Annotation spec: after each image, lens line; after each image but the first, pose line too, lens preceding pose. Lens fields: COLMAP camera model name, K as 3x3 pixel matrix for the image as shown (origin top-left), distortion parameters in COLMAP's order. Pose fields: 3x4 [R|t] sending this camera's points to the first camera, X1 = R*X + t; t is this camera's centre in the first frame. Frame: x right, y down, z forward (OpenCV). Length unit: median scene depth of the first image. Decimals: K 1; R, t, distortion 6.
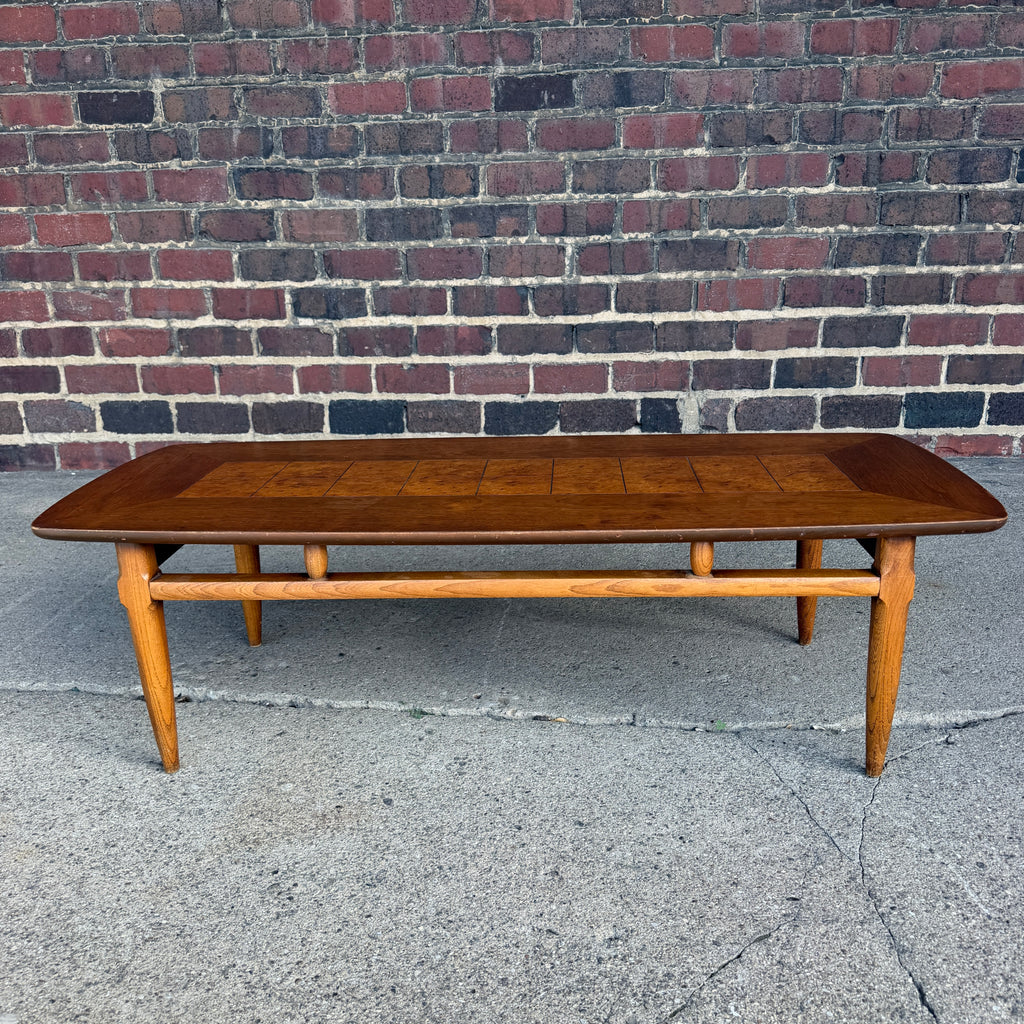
lens RADIAL K [[965.5, 0, 517.5], [0, 965.5, 515.3], [0, 0, 1]] dist [0.181485, -0.404114]
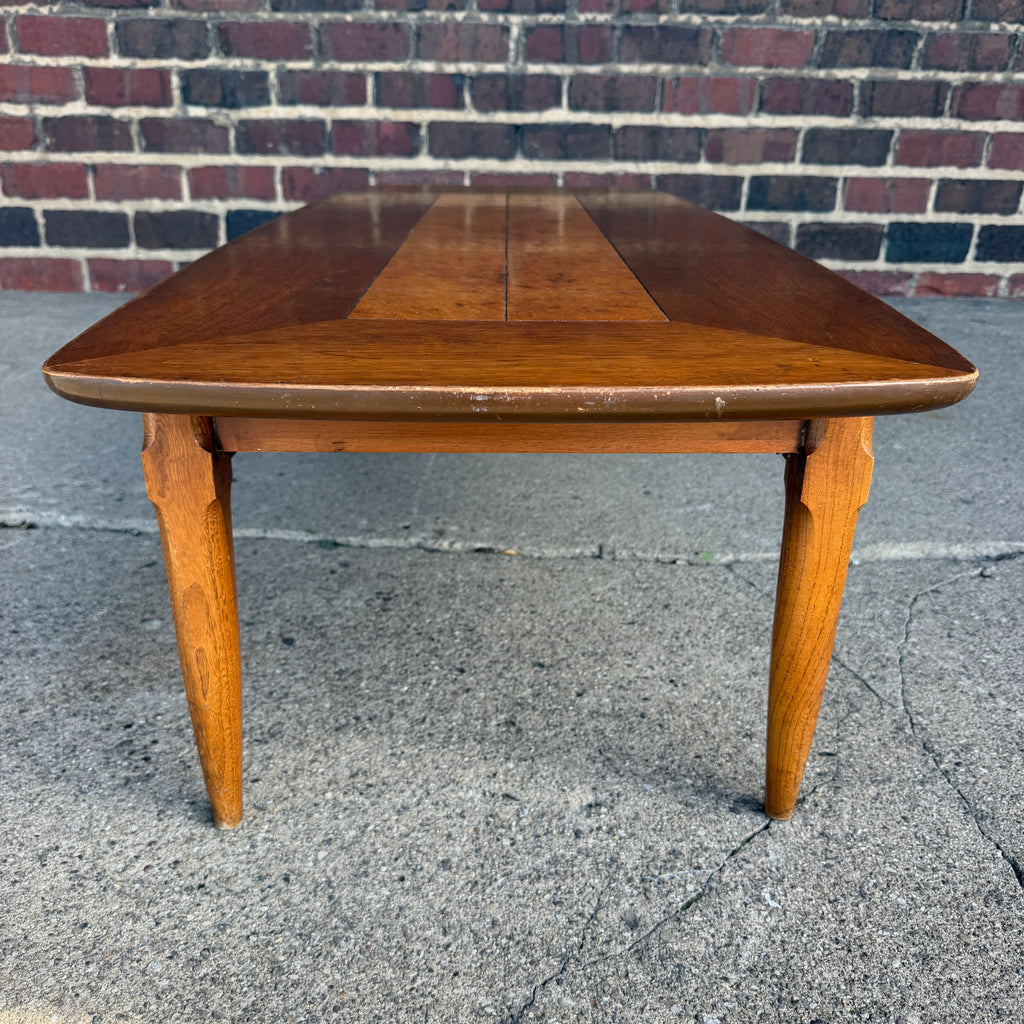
lens RADIAL K [[975.9, 0, 511.9], [0, 975.9, 509.1], [0, 0, 1]] dist [0.159252, -0.367474]
pose [[0.997224, 0.011232, 0.073606, -0.013626], [-0.018509, 0.994922, 0.098937, 0.094311], [-0.072121, -0.100024, 0.992368, 0.201007]]
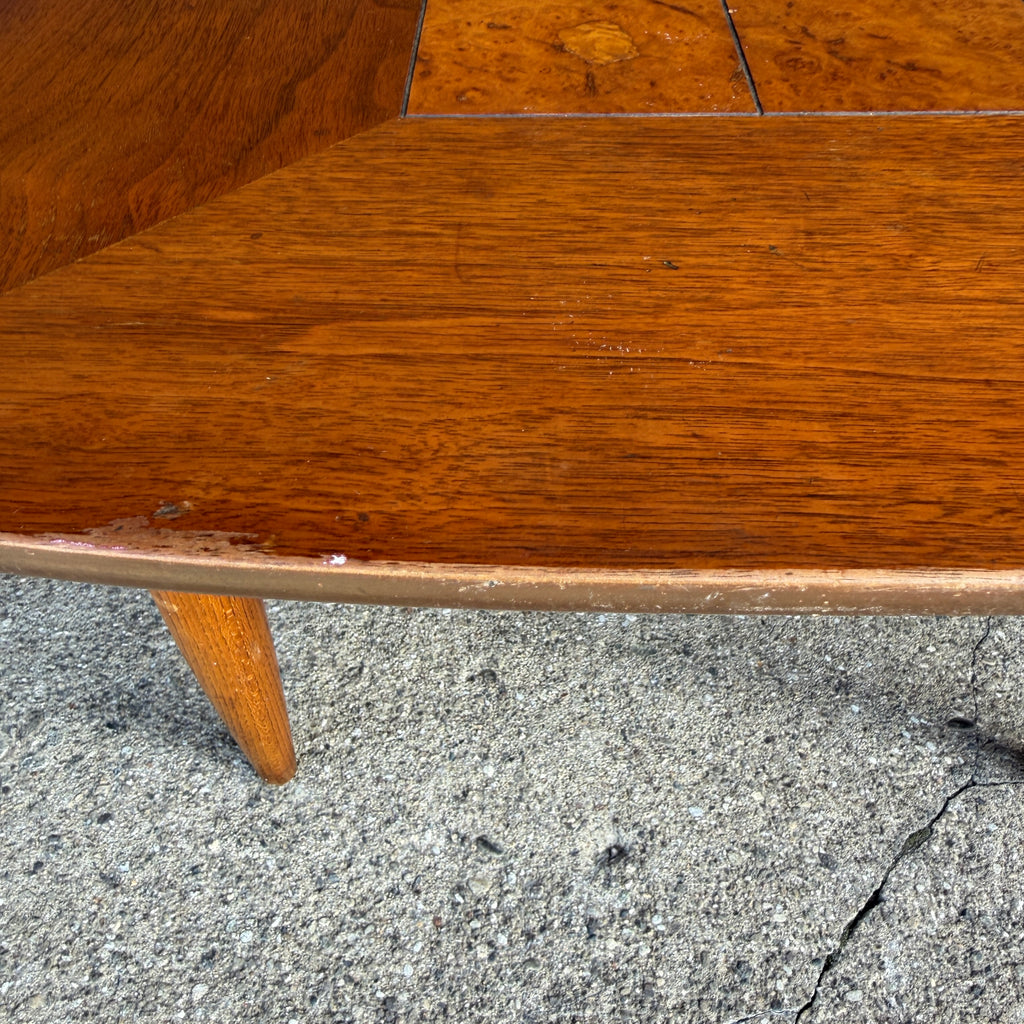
lens RADIAL K [[921.6, 0, 518.4], [0, 921.6, 510.9], [0, 0, 1]] dist [0.003910, 0.004608]
pose [[0.996403, -0.051697, 0.067139, 0.019118], [0.007272, 0.841574, 0.540093, 0.028226], [-0.084423, -0.537662, 0.838923, 0.484557]]
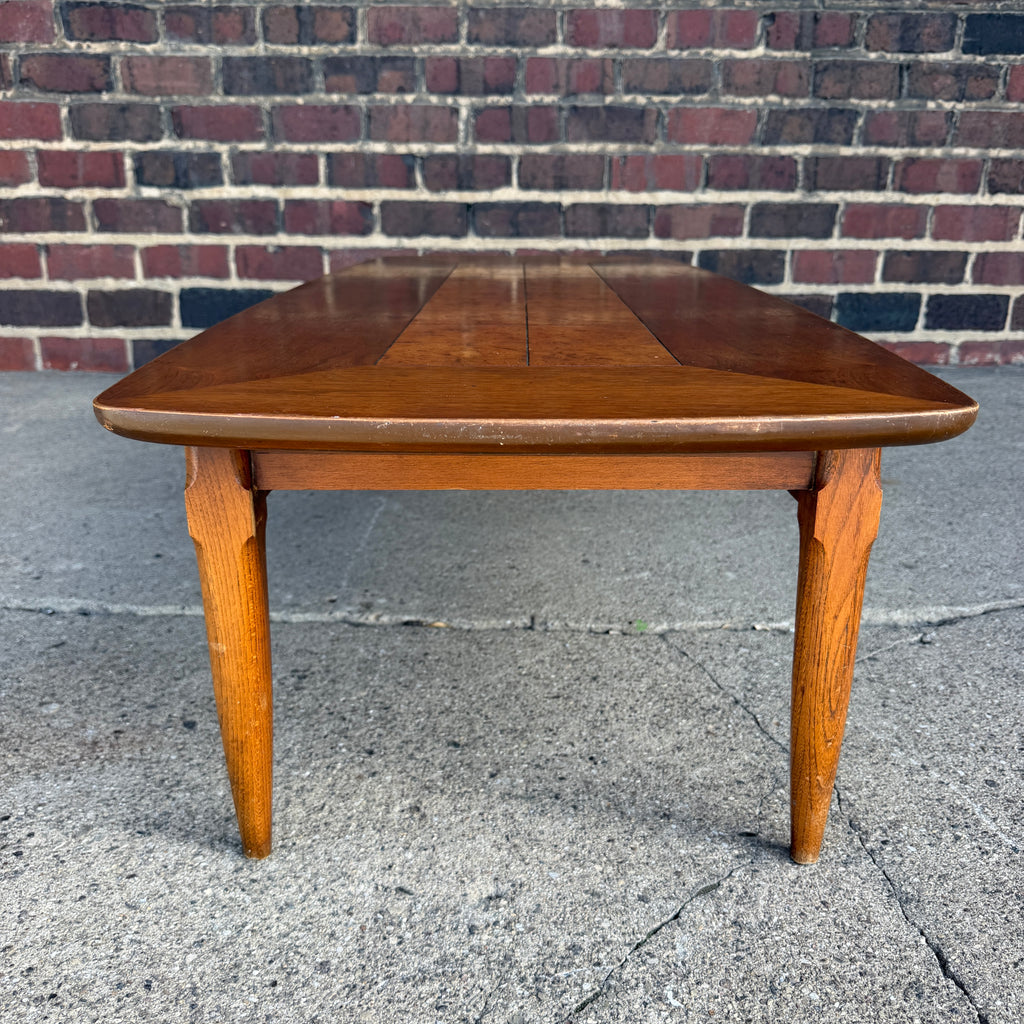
lens RADIAL K [[975.9, 0, 511.9], [0, 975.9, 509.1], [0, 0, 1]] dist [0.159252, -0.367474]
pose [[0.996040, 0.002024, 0.088882, 0.032866], [-0.004094, 0.999724, 0.023113, 0.099053], [-0.088810, -0.023385, 0.995774, 0.218803]]
